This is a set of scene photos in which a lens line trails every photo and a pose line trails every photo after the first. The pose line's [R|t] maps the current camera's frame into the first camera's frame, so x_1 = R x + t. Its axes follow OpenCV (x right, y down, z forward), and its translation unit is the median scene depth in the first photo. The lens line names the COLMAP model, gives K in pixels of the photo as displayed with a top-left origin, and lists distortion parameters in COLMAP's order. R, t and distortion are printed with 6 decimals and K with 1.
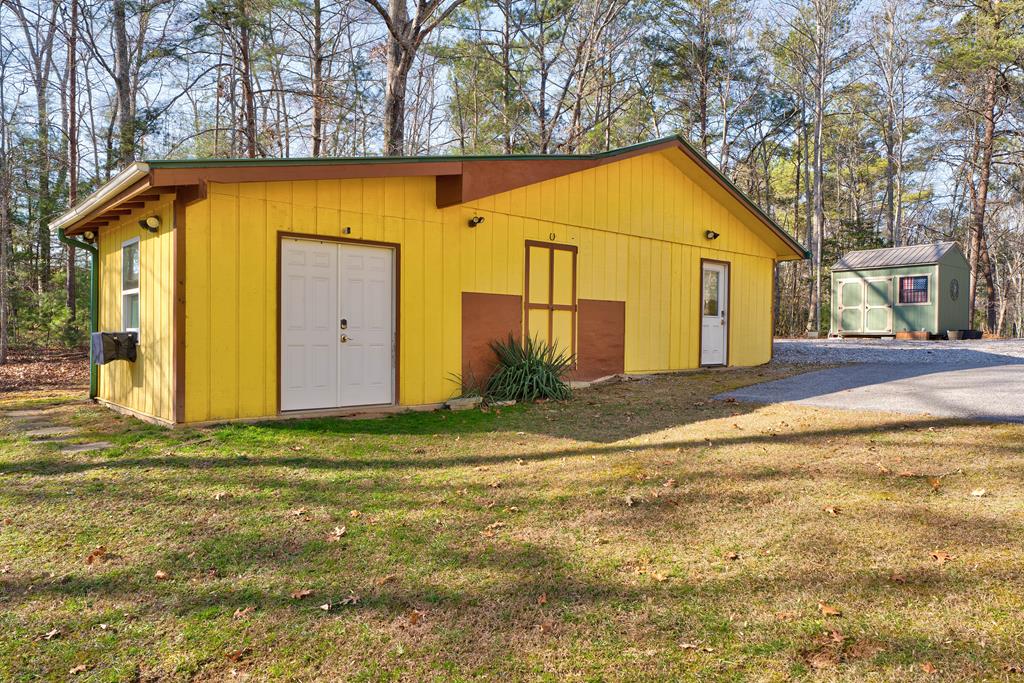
lens RADIAL K [[457.8, 0, 518.1], [0, 457.8, 339.5], [0, 0, 1]] dist [0.001980, 0.000354]
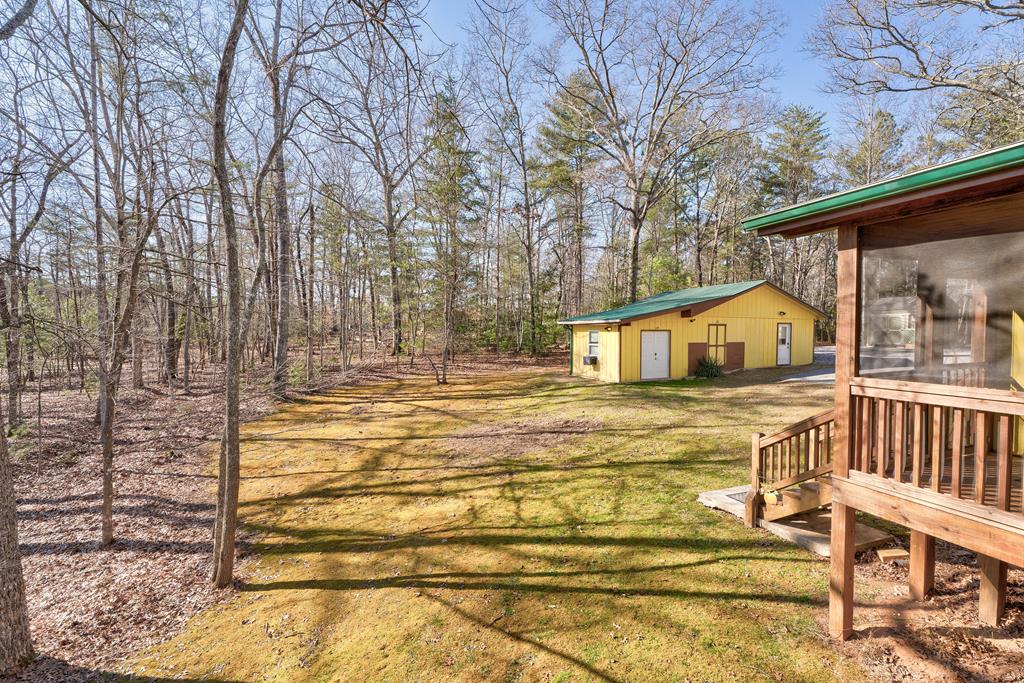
lens RADIAL K [[457.8, 0, 518.1], [0, 457.8, 339.5], [0, 0, 1]] dist [0.001980, 0.000354]
pose [[0.972926, -0.003838, -0.231086, -0.488222], [0.014242, 0.998958, 0.043371, -0.255748], [0.230679, -0.045488, 0.971966, -2.139146]]
